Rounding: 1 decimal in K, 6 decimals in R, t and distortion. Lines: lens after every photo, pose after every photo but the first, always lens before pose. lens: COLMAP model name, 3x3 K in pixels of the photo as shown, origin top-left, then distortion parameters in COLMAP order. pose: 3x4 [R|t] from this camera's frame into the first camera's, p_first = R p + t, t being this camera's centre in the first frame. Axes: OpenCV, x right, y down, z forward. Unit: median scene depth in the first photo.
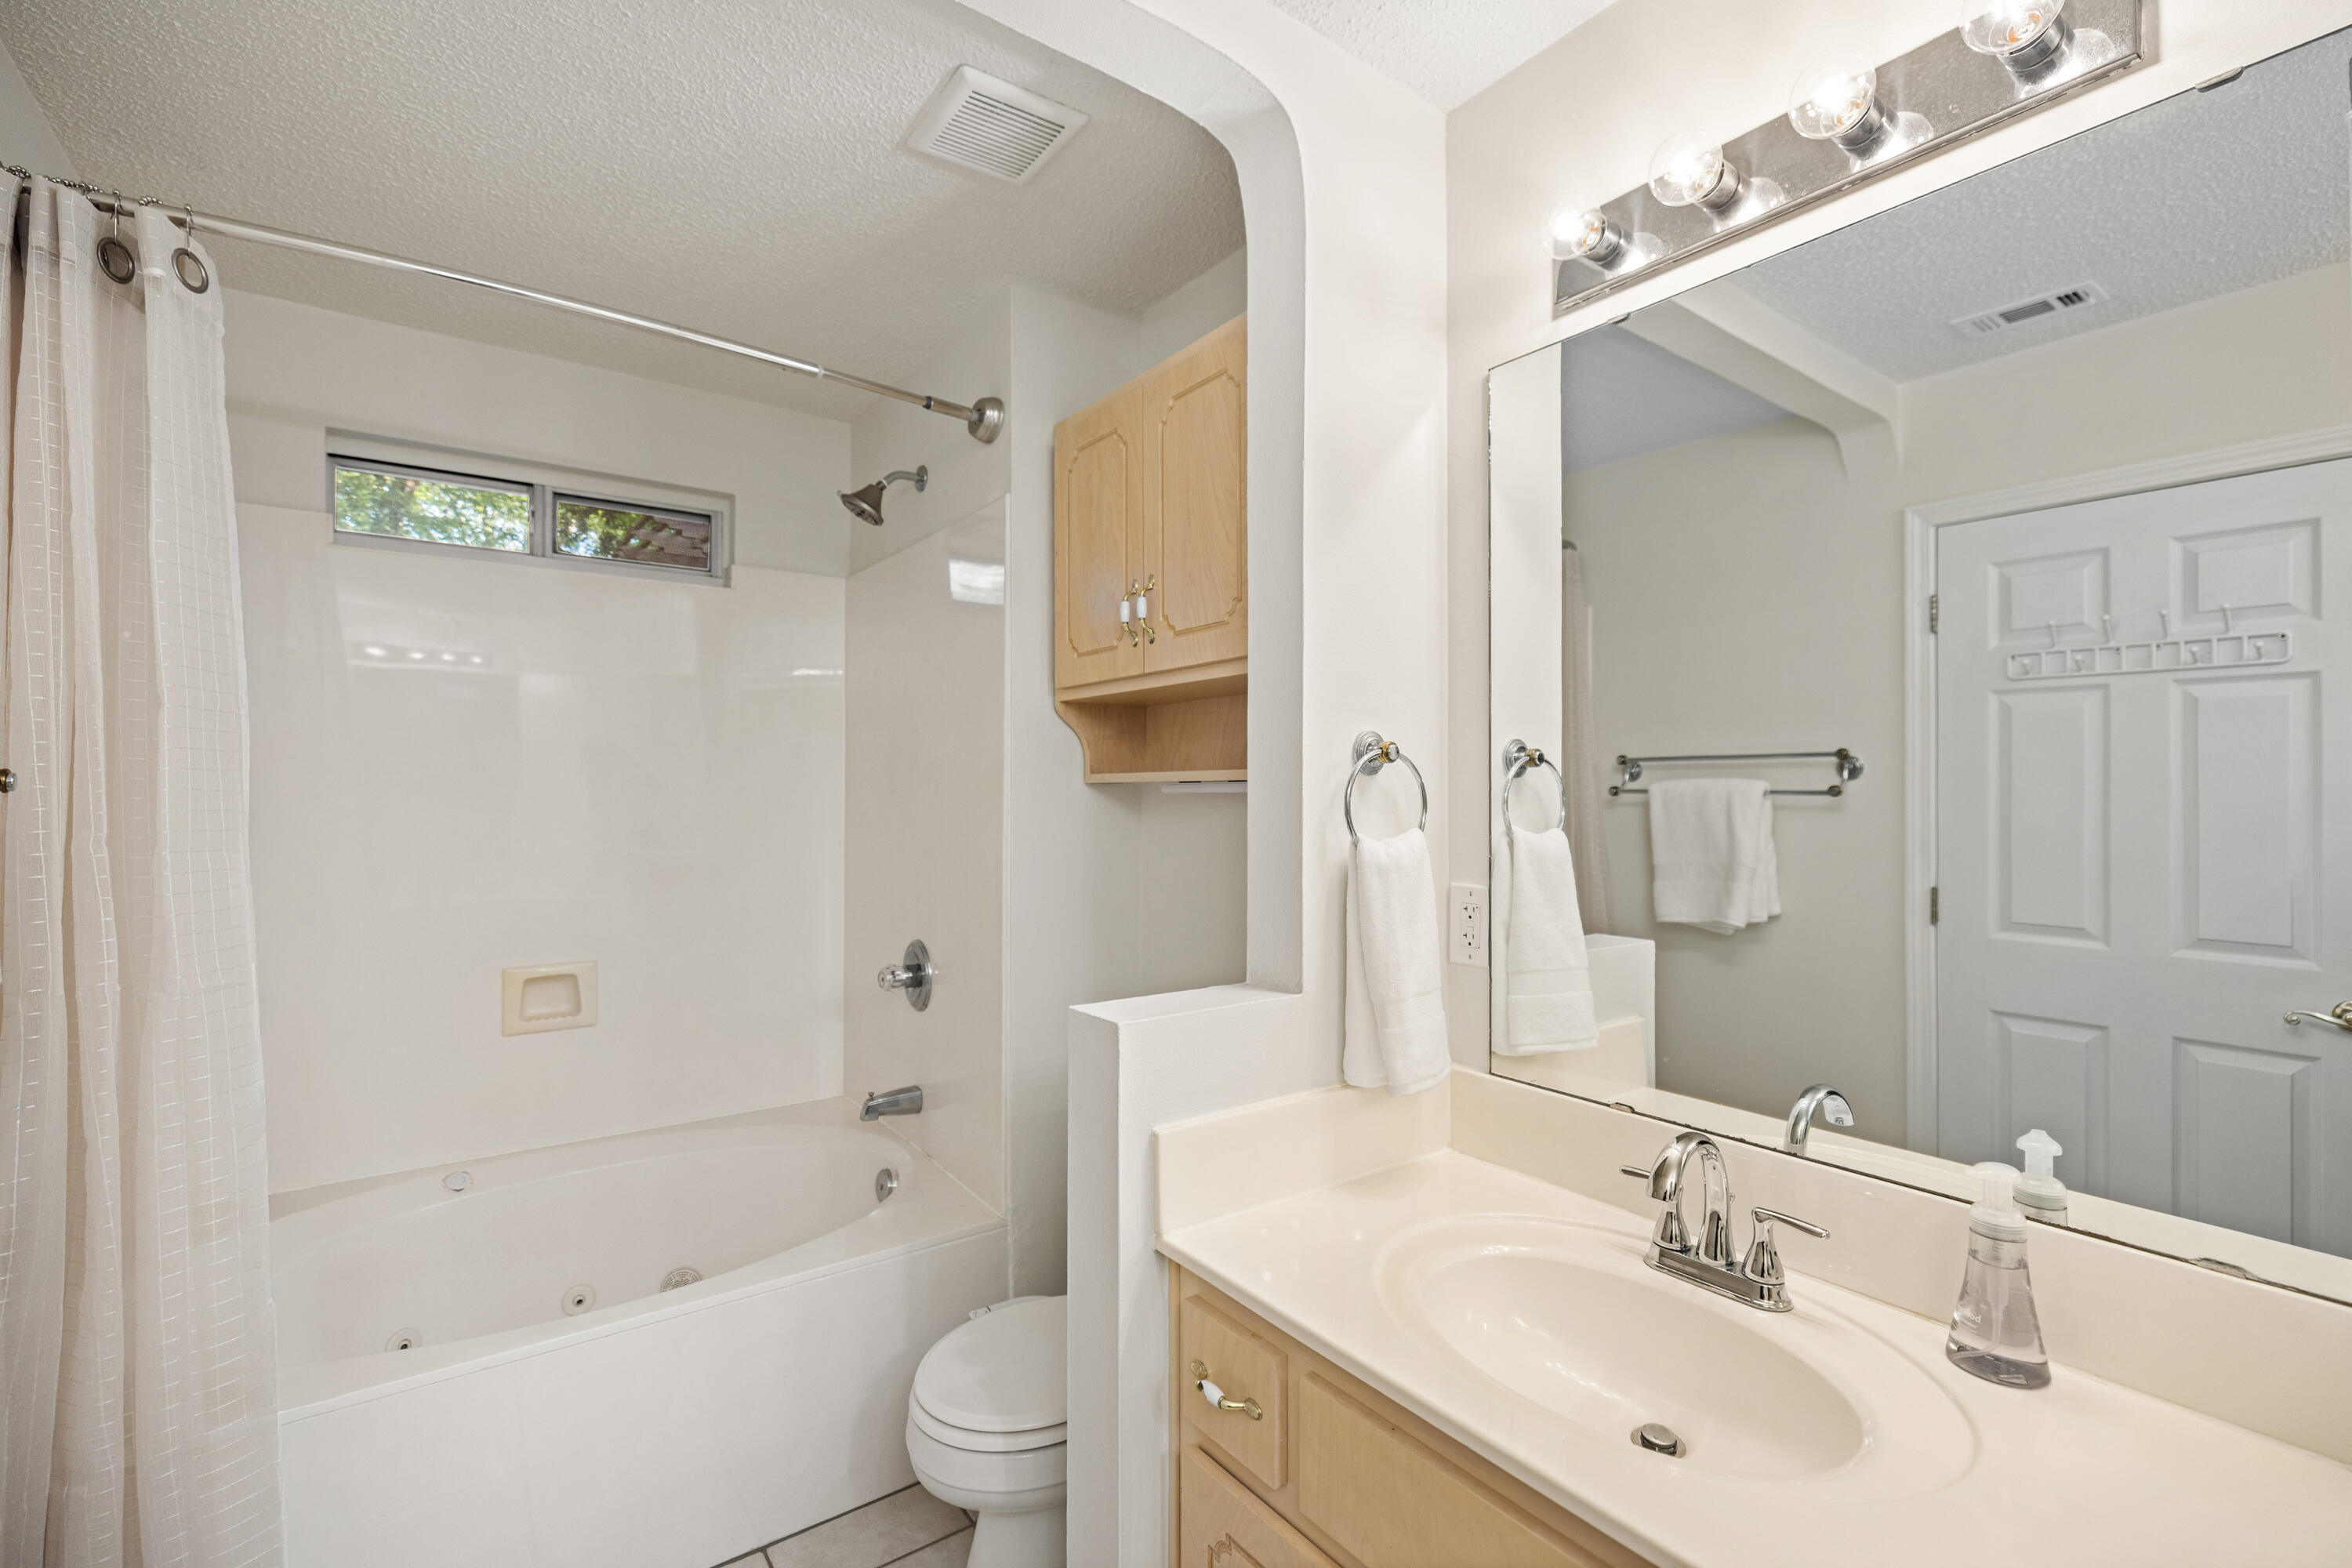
lens RADIAL K [[1015.8, 0, 1187.4], [0, 1015.8, 791.1], [0, 0, 1]] dist [-0.000815, 0.000510]
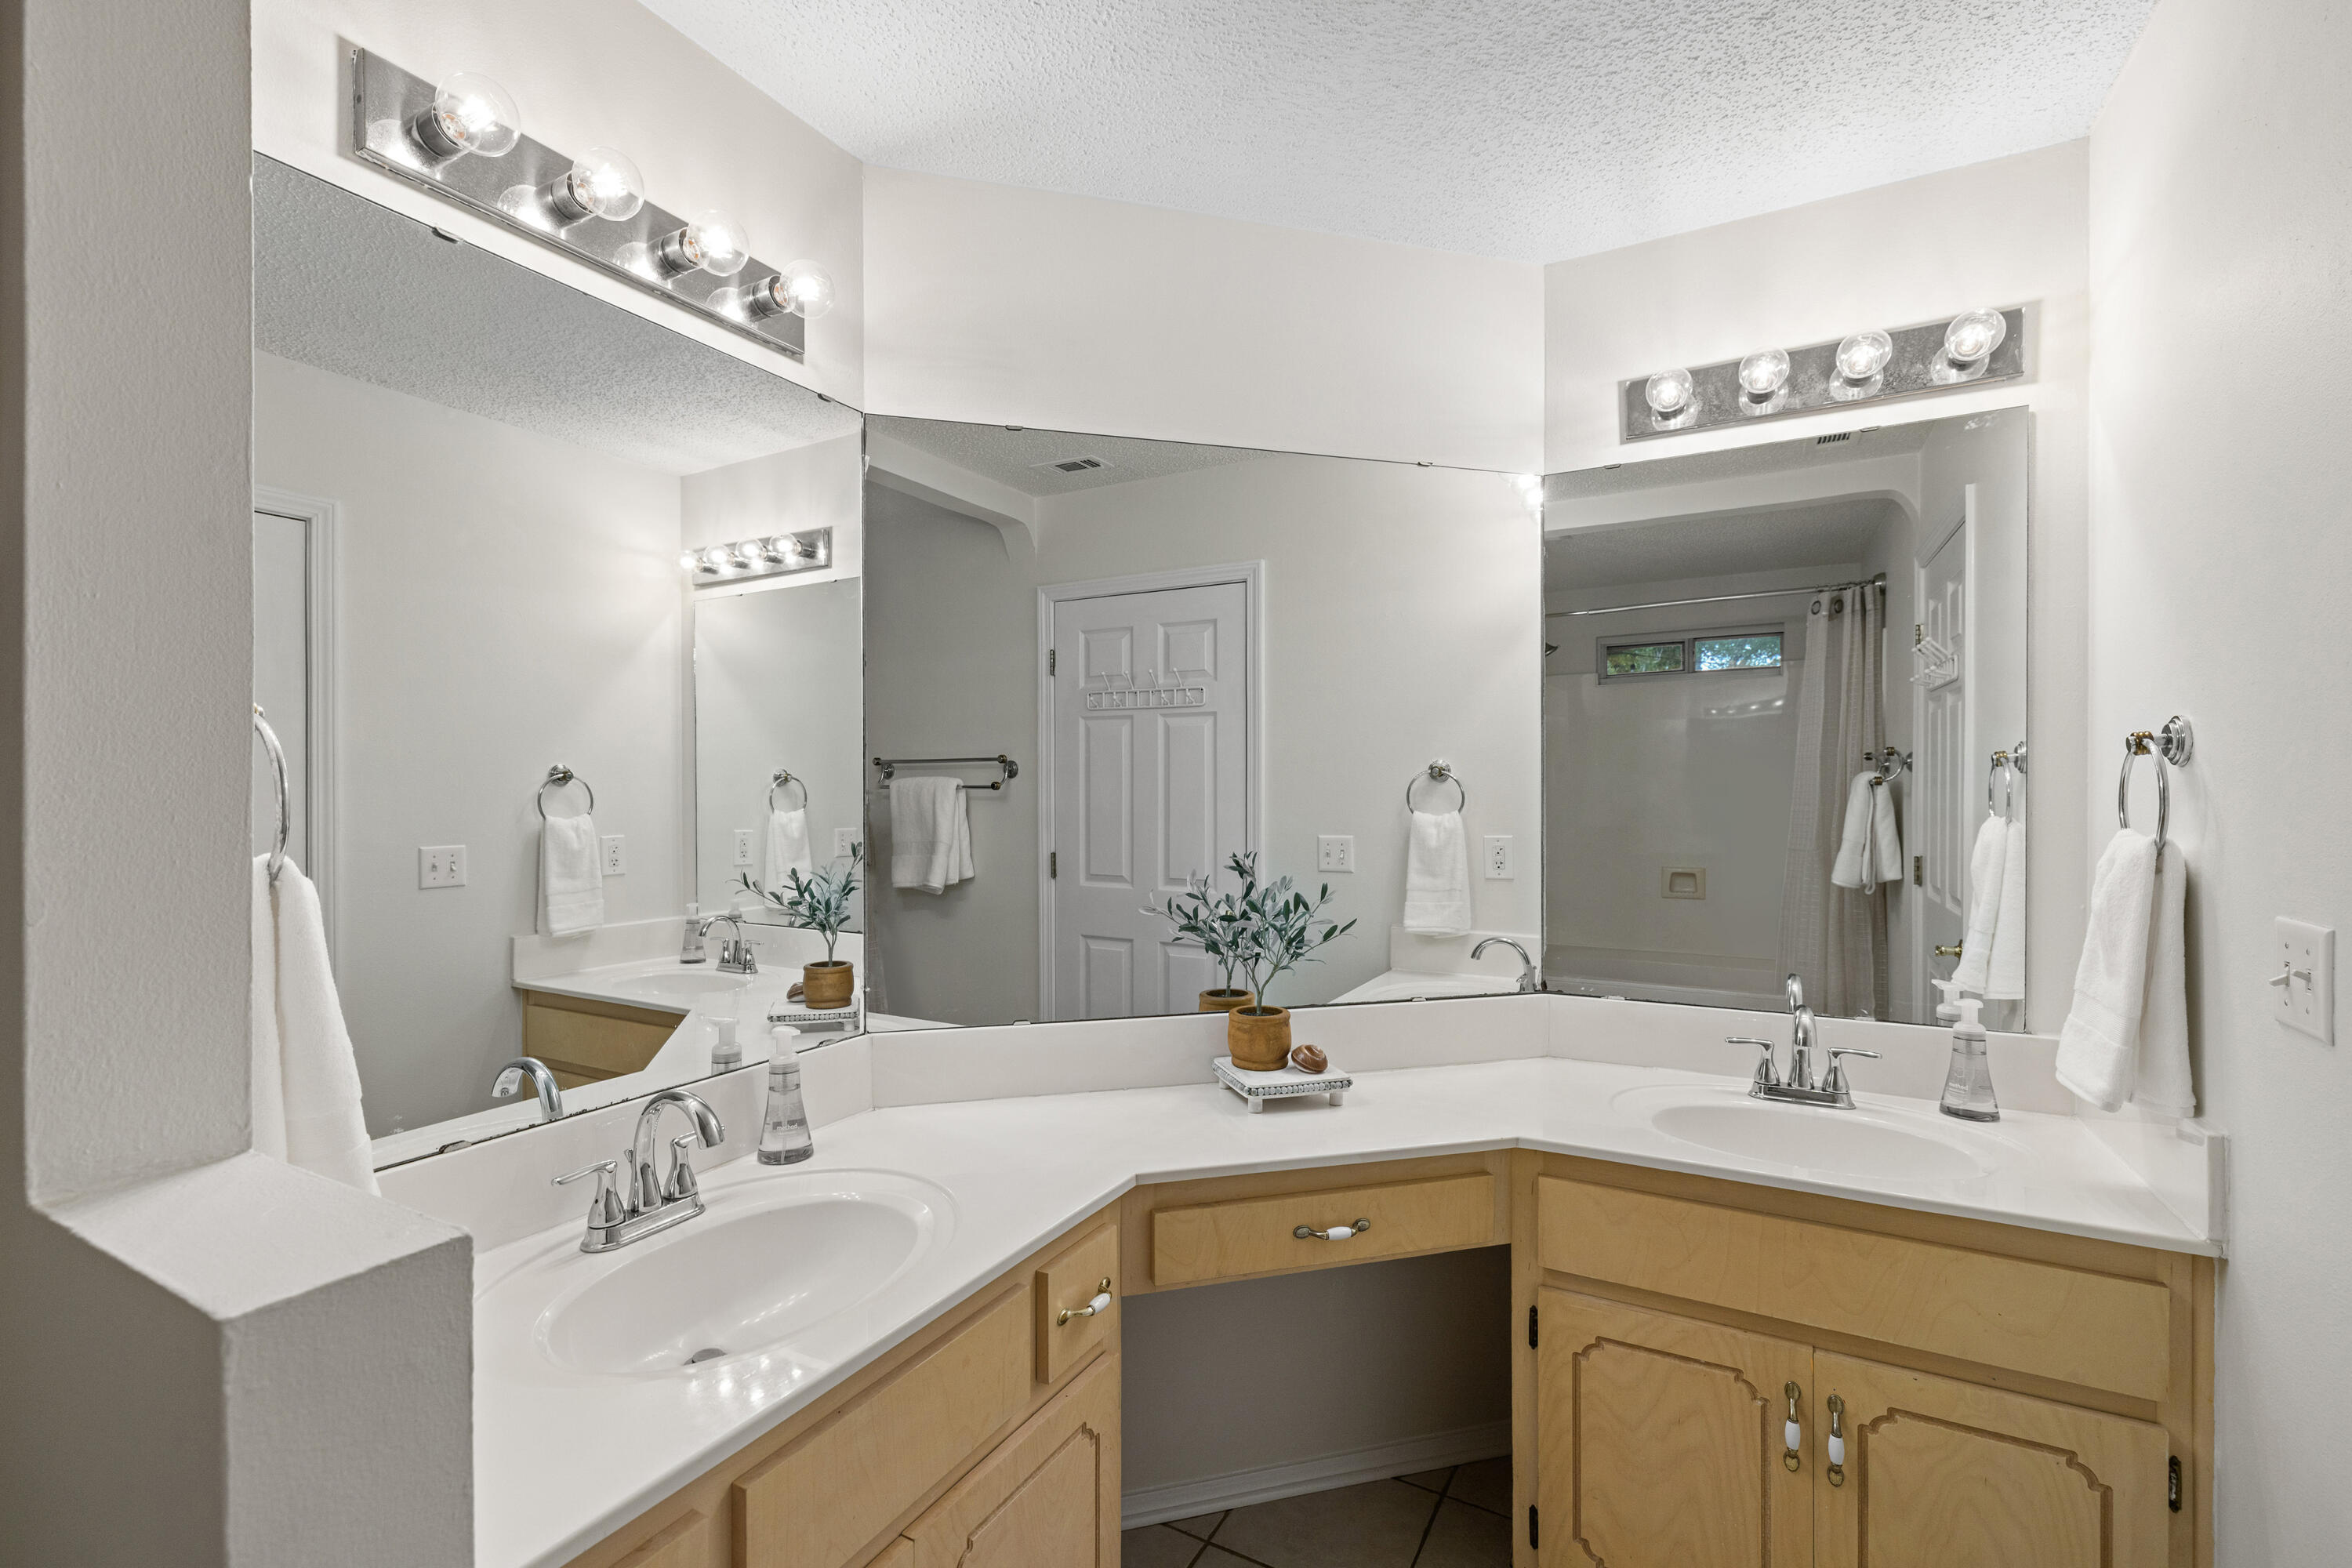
lens RADIAL K [[1015.8, 0, 1165.7], [0, 1015.8, 782.9], [0, 0, 1]] dist [-0.000815, 0.000510]
pose [[0.912621, -0.001442, 0.408804, 0.293668], [0.003795, 0.999981, -0.004945, 0.003746], [-0.408789, 0.006064, 0.912609, -0.373289]]
